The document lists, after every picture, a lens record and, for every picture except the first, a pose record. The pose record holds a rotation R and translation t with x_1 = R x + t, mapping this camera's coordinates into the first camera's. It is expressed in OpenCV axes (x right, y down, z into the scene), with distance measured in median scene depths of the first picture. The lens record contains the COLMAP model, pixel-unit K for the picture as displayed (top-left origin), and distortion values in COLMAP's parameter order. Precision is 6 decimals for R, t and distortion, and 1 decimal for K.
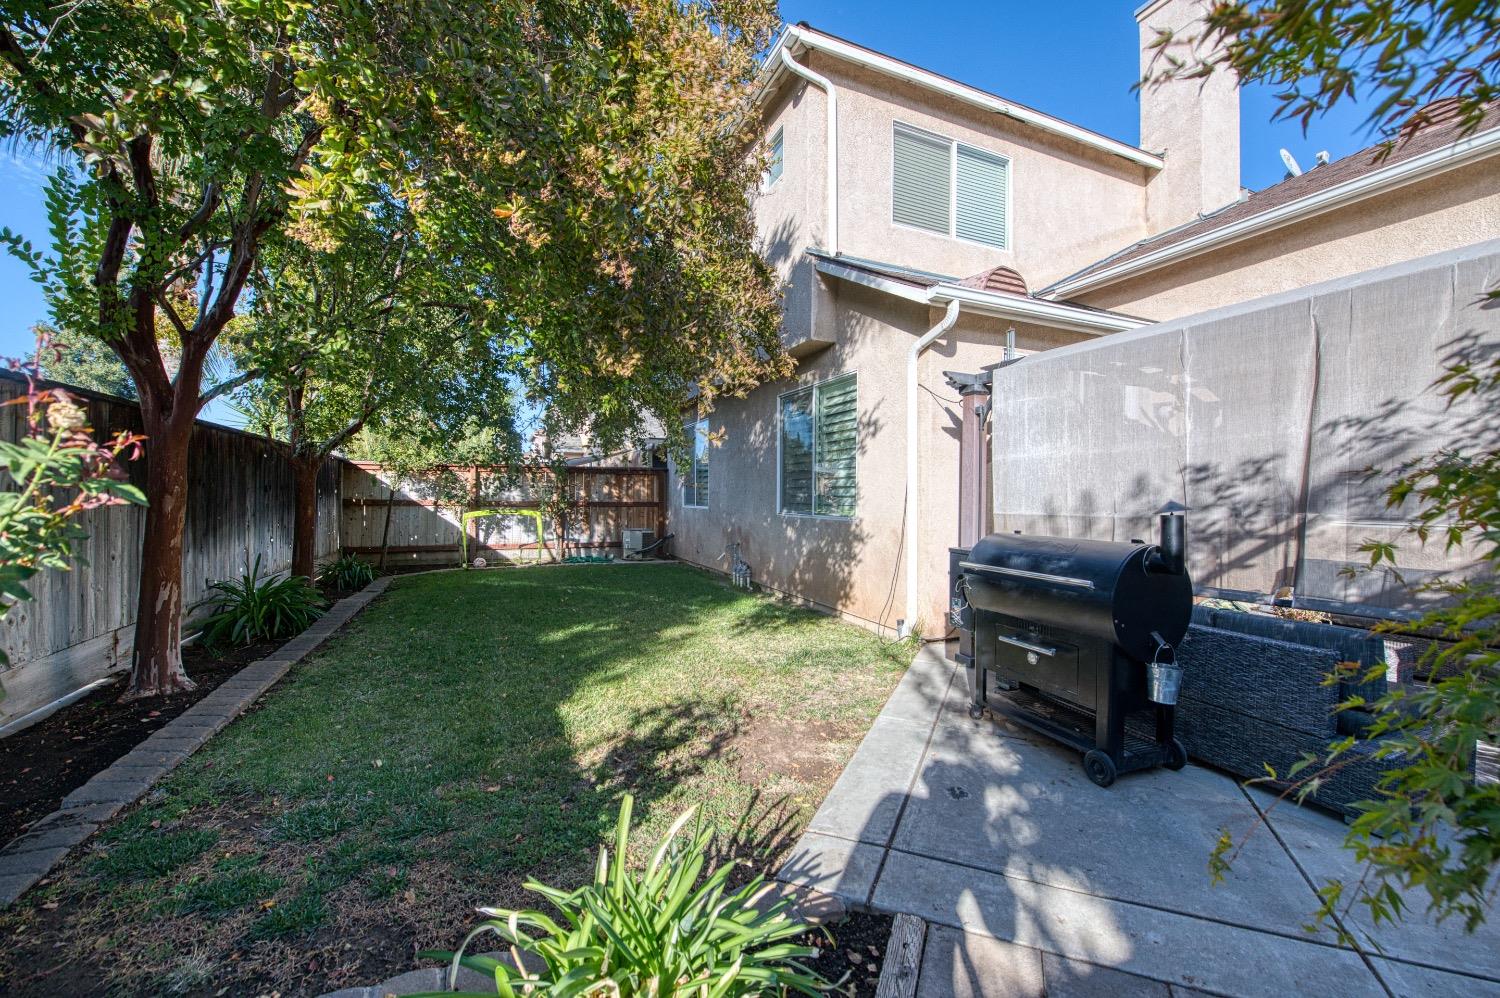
lens RADIAL K [[594.2, 0, 749.5], [0, 594.2, 499.1], [0, 0, 1]] dist [-0.003953, -0.002489]
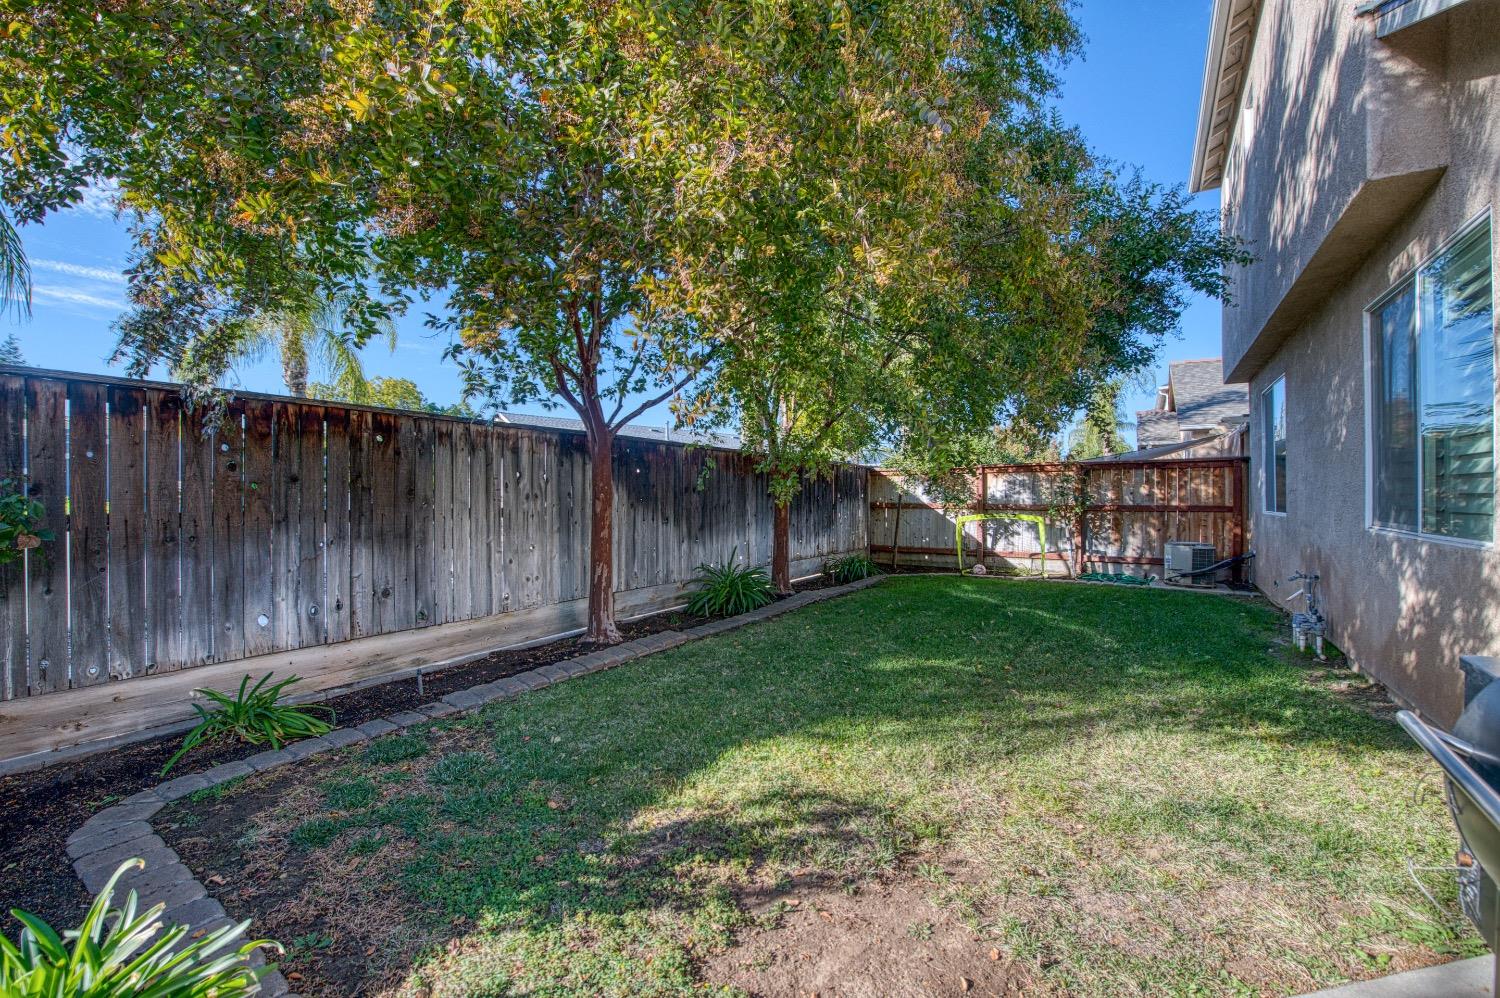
lens RADIAL K [[594.2, 0, 753.2], [0, 594.2, 497.0], [0, 0, 1]] dist [-0.003953, -0.002489]
pose [[0.552141, -0.007944, -0.833713, 0.133354], [0.002221, 0.999965, -0.008058, -0.001332], [0.833748, 0.002598, 0.552139, 0.175250]]
